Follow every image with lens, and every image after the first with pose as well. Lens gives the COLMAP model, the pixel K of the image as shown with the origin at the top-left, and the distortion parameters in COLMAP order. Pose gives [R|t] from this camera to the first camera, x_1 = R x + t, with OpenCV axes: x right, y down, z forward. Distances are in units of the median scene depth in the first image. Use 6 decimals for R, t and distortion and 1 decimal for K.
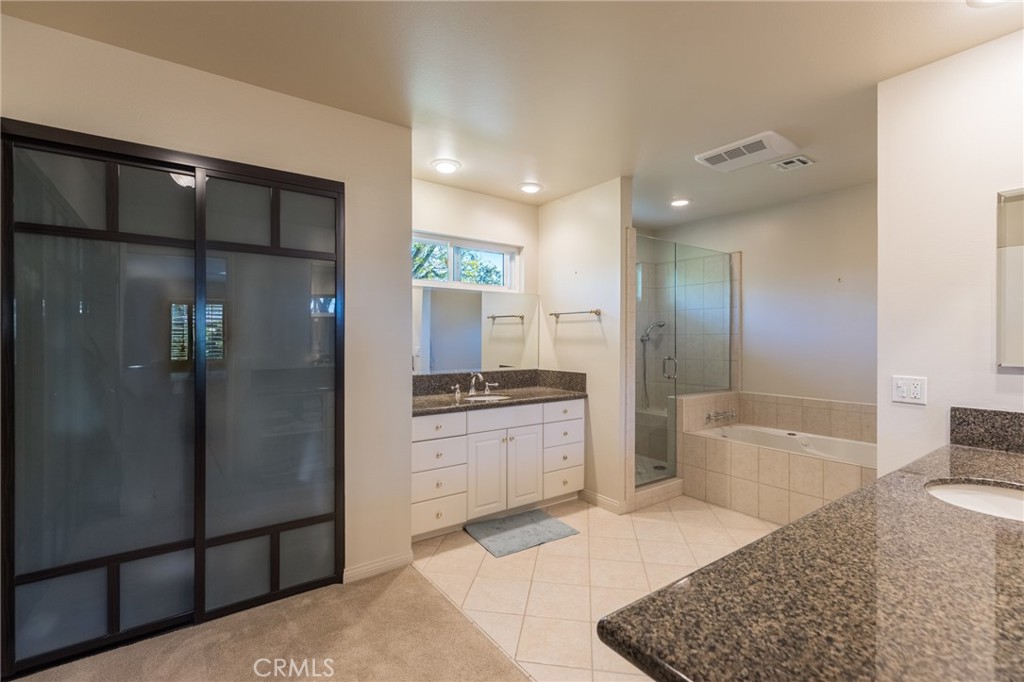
lens RADIAL K [[466.2, 0, 515.2], [0, 466.2, 339.4], [0, 0, 1]] dist [-0.004389, 0.001009]
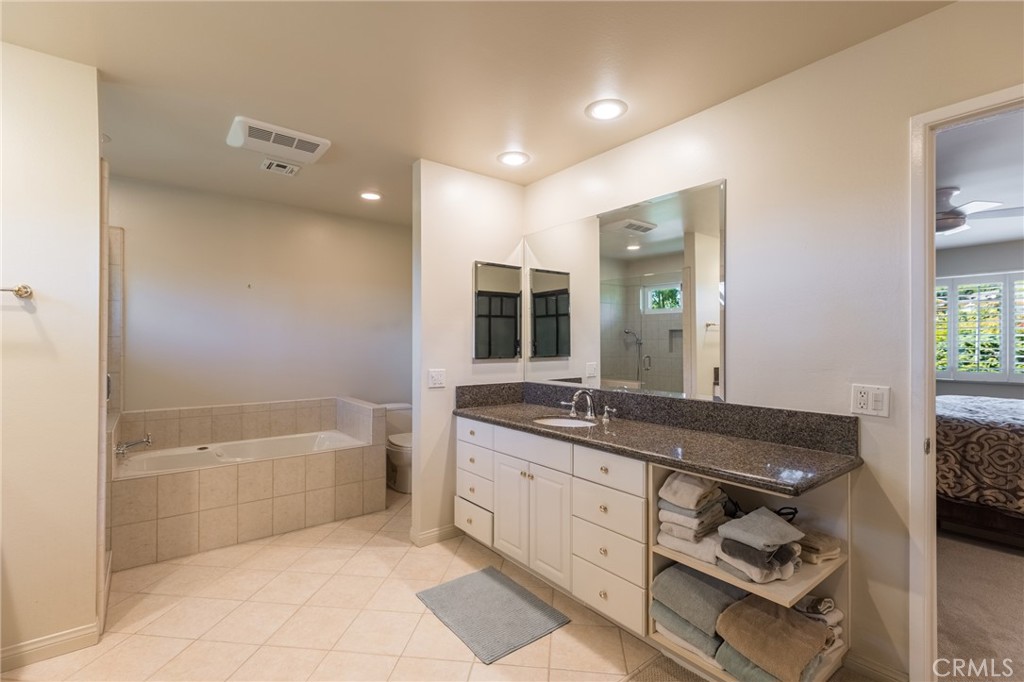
lens RADIAL K [[466.2, 0, 505.3], [0, 466.2, 339.1], [0, 0, 1]] dist [-0.004389, 0.001009]
pose [[-0.033918, 0.008627, 0.999387, -0.338391], [0.000716, 0.999963, -0.008607, -0.001063], [-0.999424, 0.000424, -0.033922, 0.447623]]
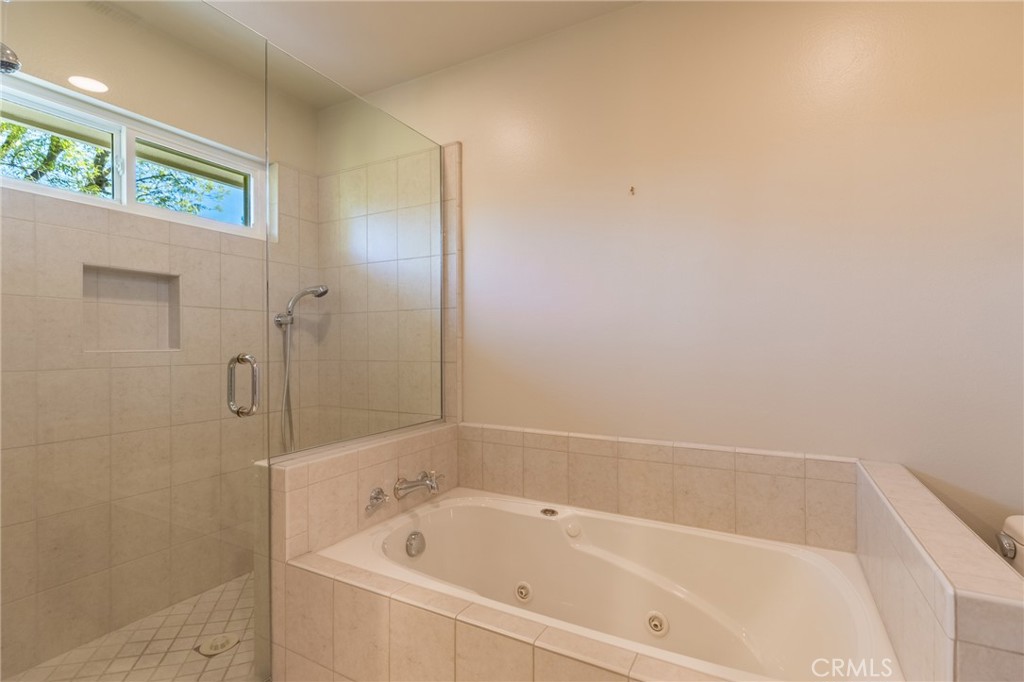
lens RADIAL K [[466.2, 0, 517.3], [0, 466.2, 347.0], [0, 0, 1]] dist [-0.004389, 0.001009]
pose [[0.901292, -0.005308, 0.433179, 0.361138], [0.004403, 0.999986, 0.003094, 0.032461], [-0.433189, -0.000881, 0.901303, 0.587561]]
